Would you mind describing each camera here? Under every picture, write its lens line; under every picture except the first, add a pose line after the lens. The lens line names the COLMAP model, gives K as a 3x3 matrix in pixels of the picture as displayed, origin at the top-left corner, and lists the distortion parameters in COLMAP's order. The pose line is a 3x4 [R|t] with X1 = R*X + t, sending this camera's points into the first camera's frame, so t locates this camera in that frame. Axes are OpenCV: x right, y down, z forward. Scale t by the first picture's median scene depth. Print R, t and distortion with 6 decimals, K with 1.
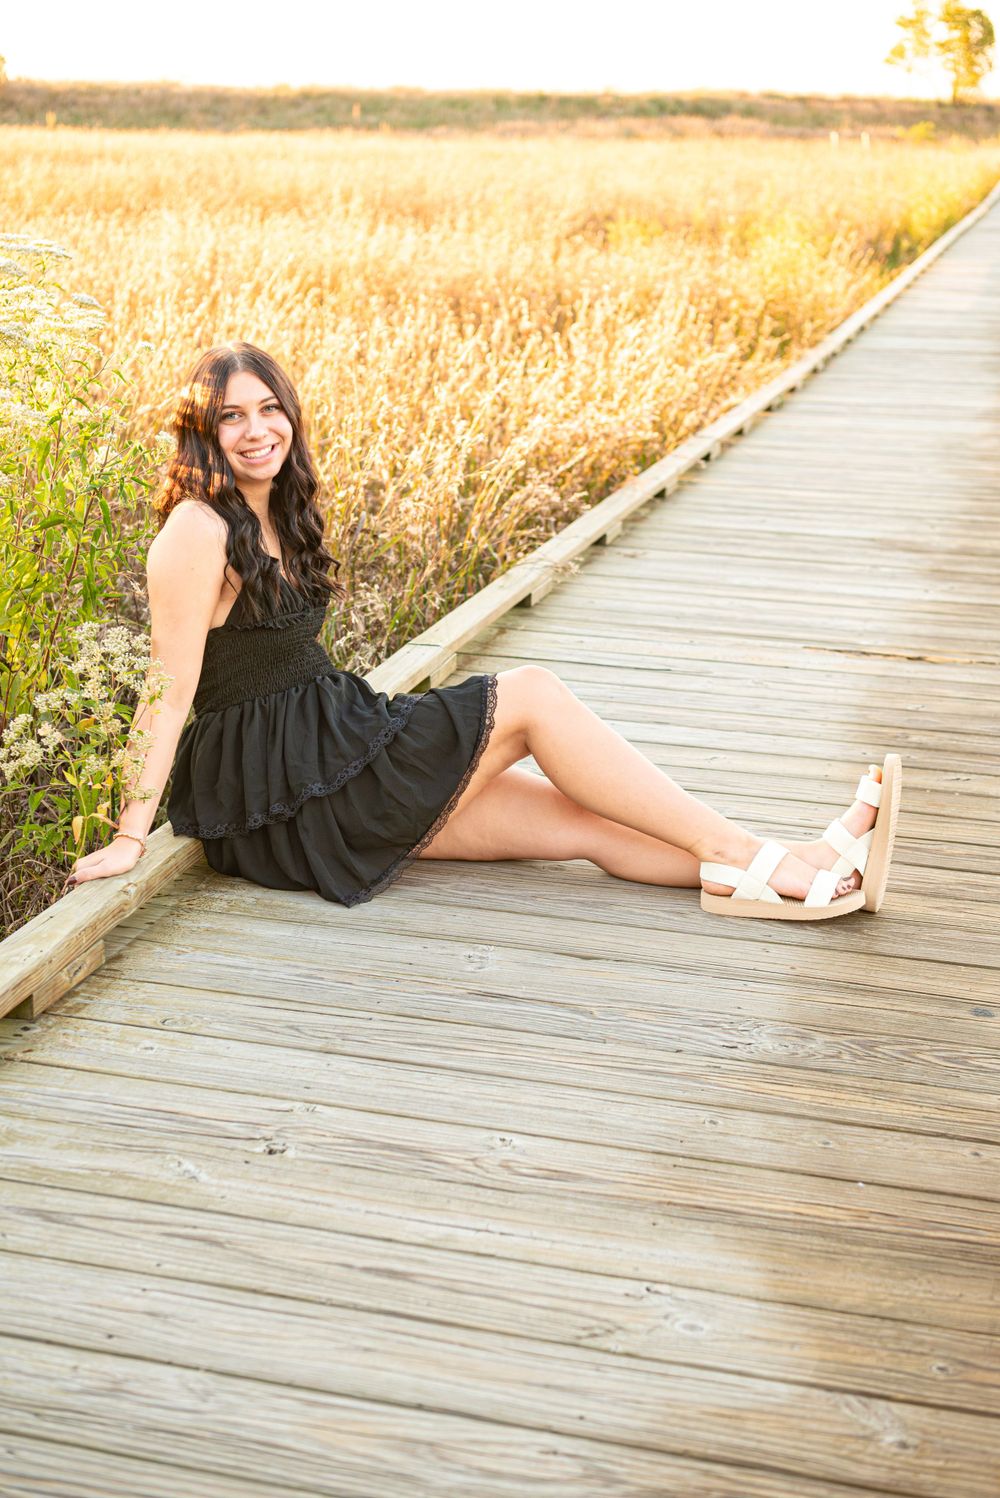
lens RADIAL K [[2044.4, 0, 500.0], [0, 2044.4, 749.0], [0, 0, 1]] dist [0.000321, 0.049240]
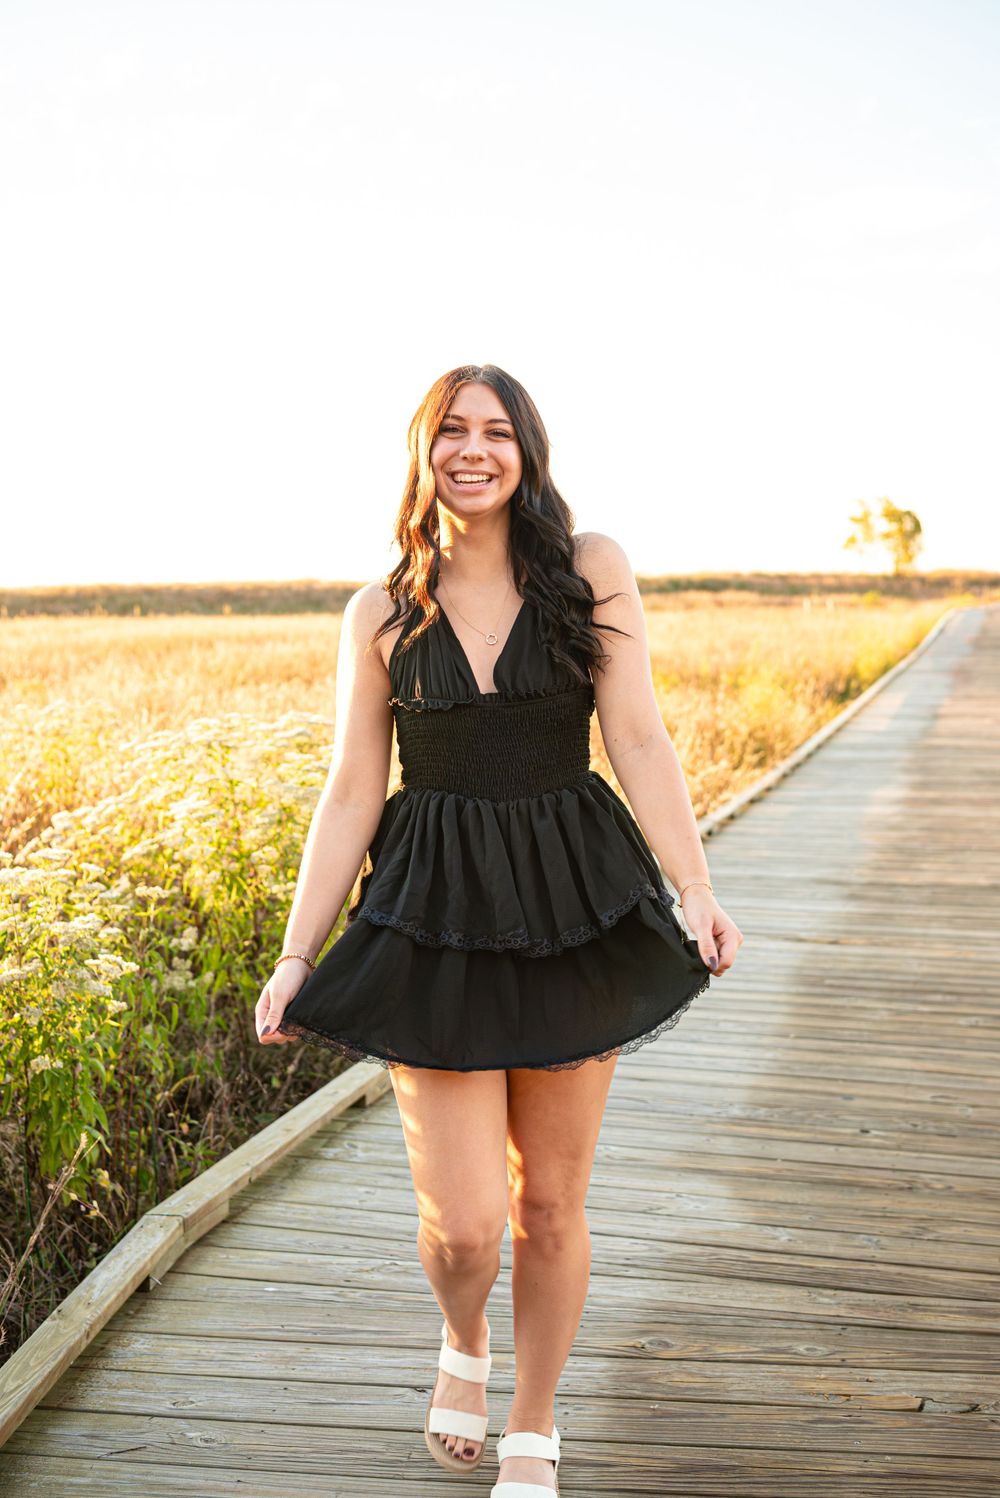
lens RADIAL K [[1641.1, 0, 500.0], [0, 1641.1, 749.0], [0, 0, 1]] dist [0.006047, -0.000731]
pose [[0.998917, -0.030048, -0.035530, -0.007945], [0.022233, 0.978963, -0.202823, 0.030909], [0.040877, 0.201813, 0.978571, -0.165932]]
